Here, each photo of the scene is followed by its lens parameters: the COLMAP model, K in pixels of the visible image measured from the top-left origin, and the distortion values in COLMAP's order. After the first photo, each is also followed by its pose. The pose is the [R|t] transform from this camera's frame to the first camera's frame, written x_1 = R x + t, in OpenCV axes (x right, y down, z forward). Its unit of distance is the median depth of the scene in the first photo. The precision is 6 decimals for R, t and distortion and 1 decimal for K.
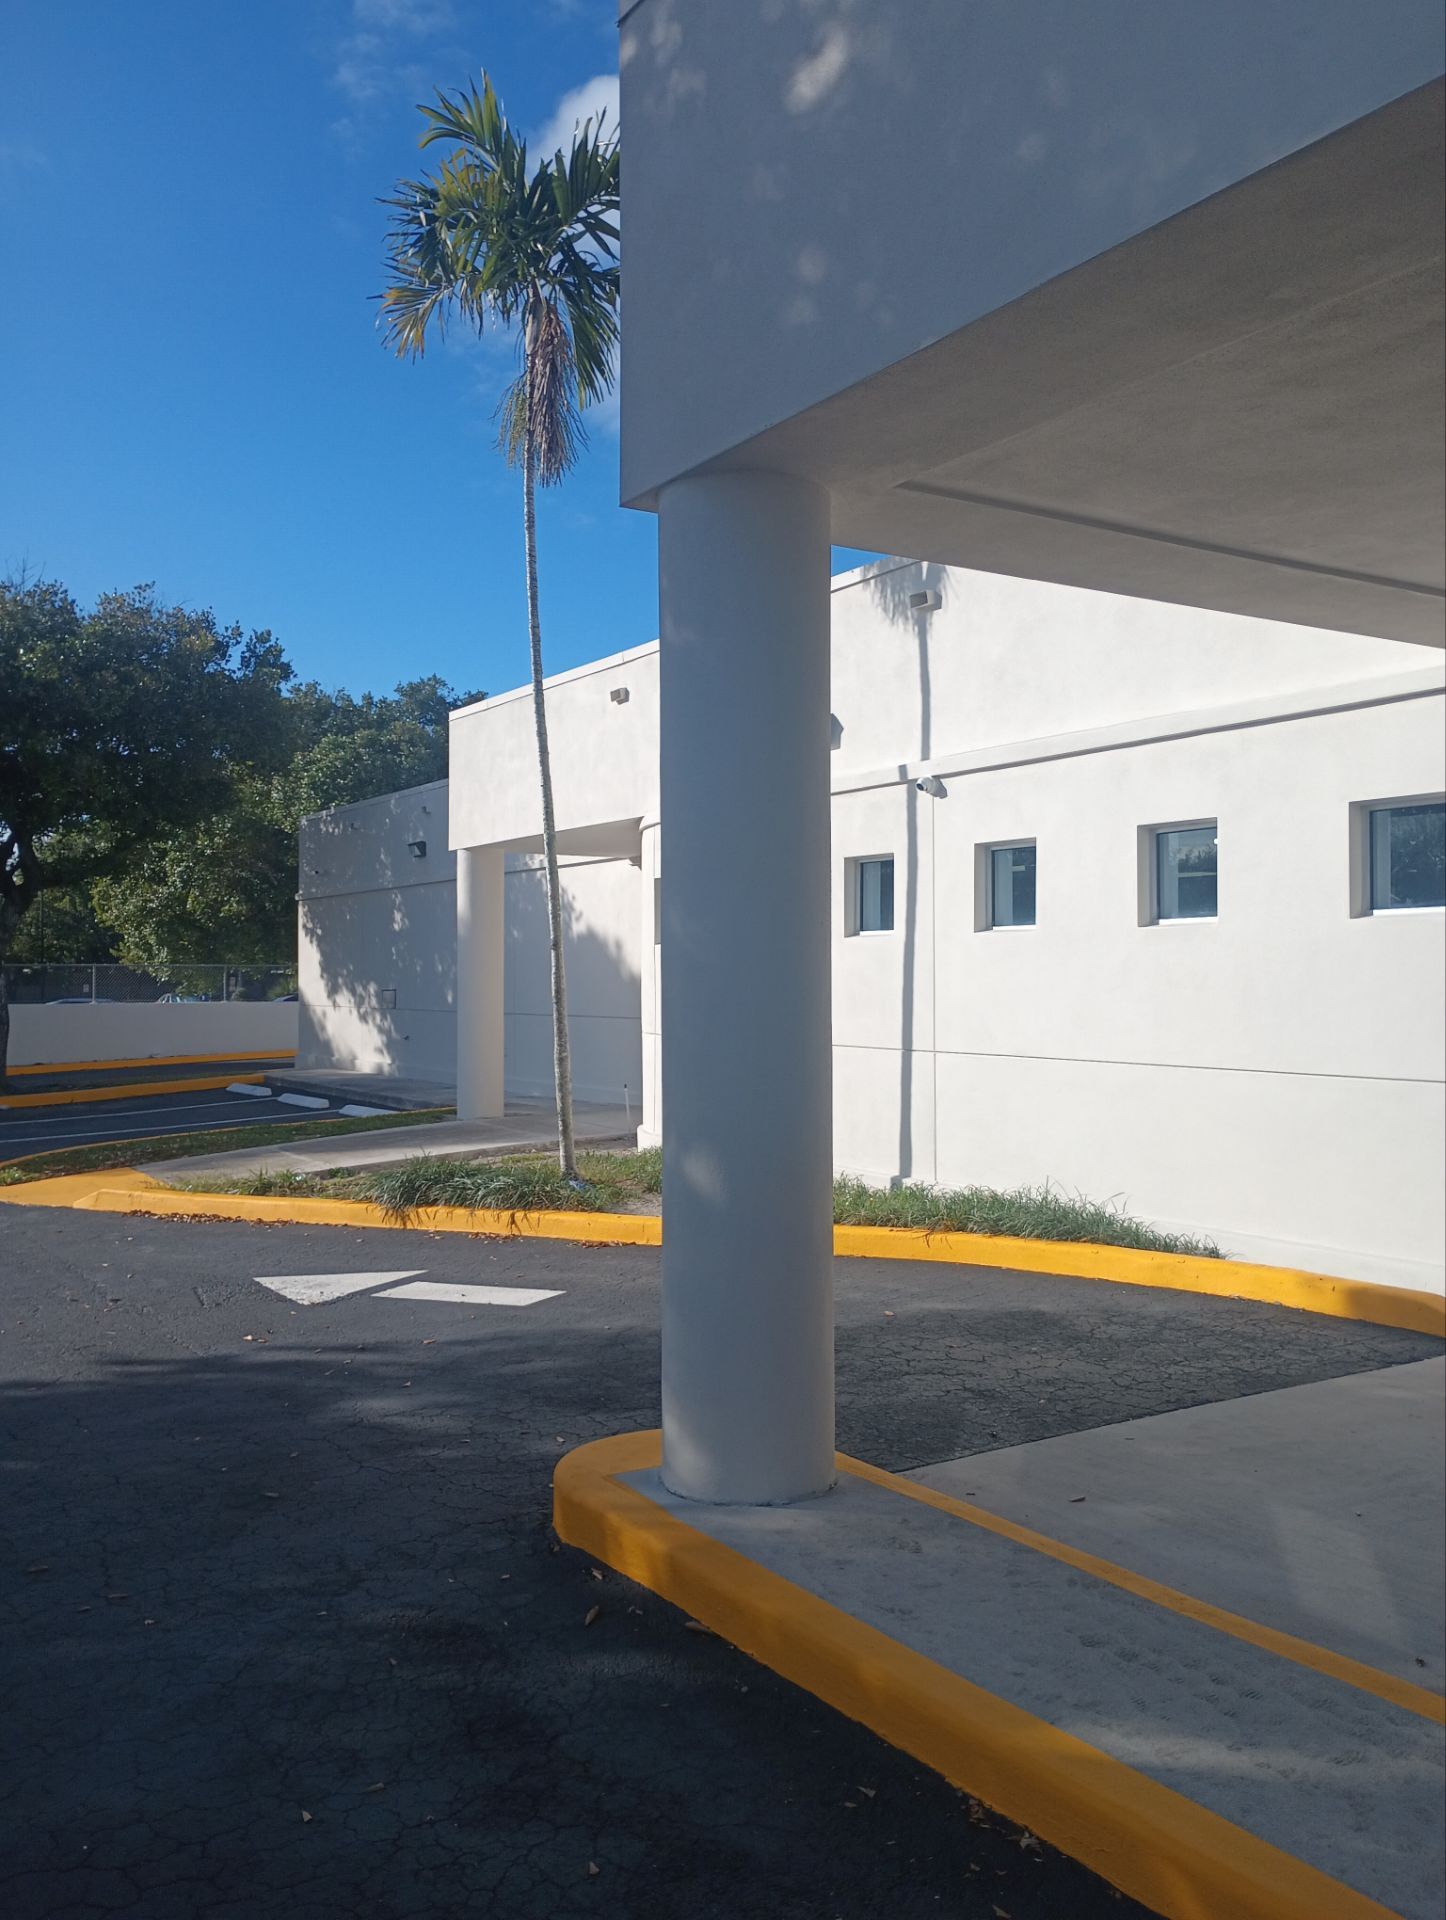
lens RADIAL K [[1574.4, 0, 721.3], [0, 1574.4, 963.7], [0, 0, 1]] dist [0.057314, -0.068277]
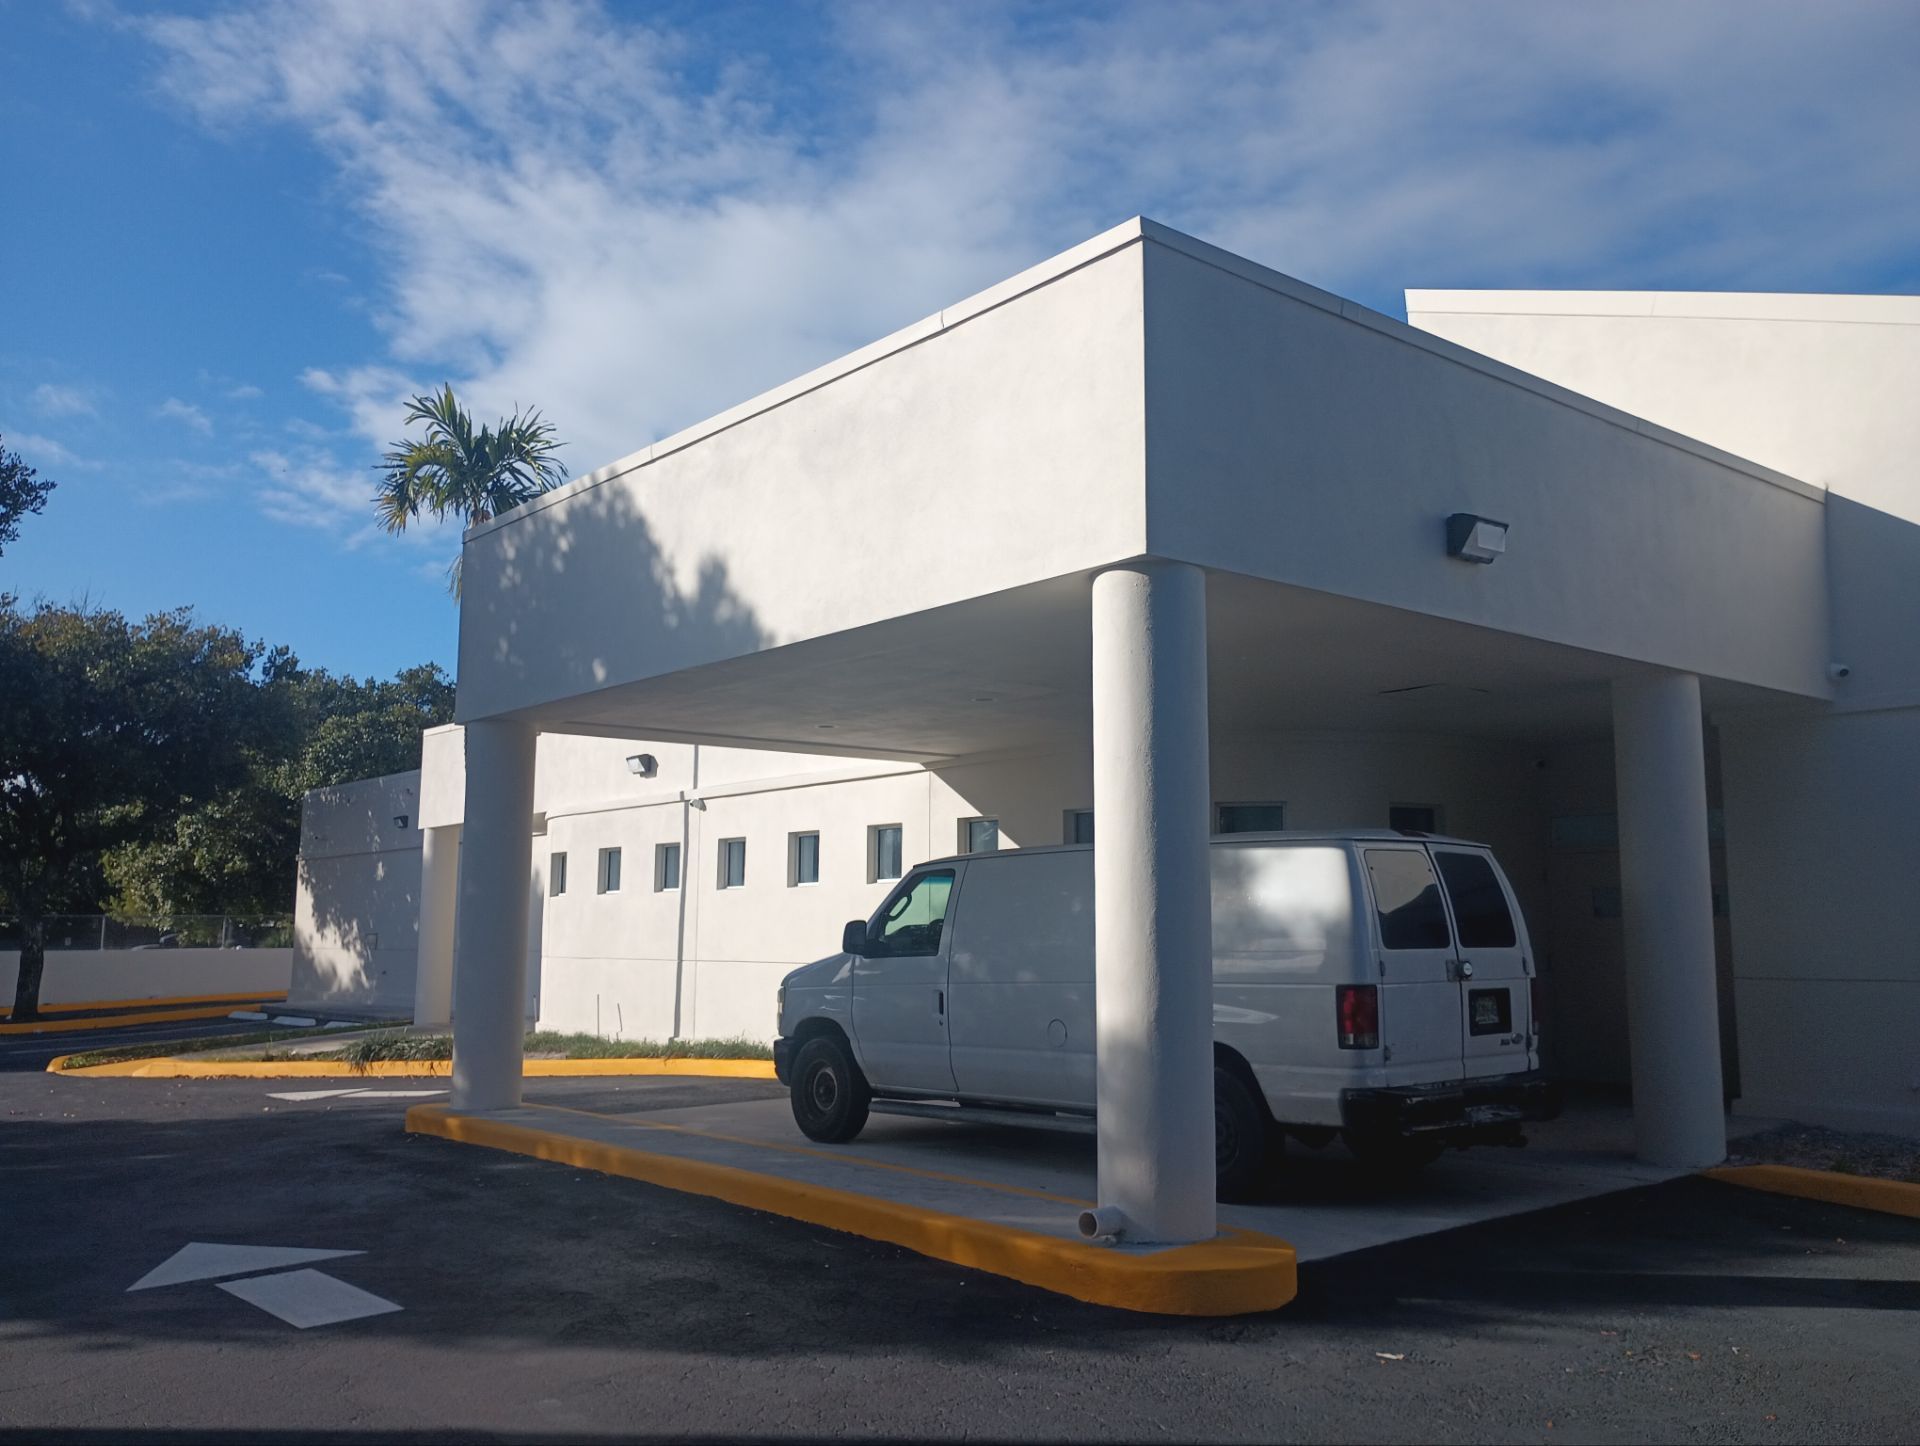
lens RADIAL K [[1574.4, 0, 947.1], [0, 1574.4, 715.7], [0, 0, 1]] dist [0.057314, -0.068277]
pose [[0.991665, 0.019170, 0.127409, 0.075566], [-0.002721, 0.991765, -0.128046, 0.004588], [-0.128814, 0.126632, 0.983550, -0.304281]]
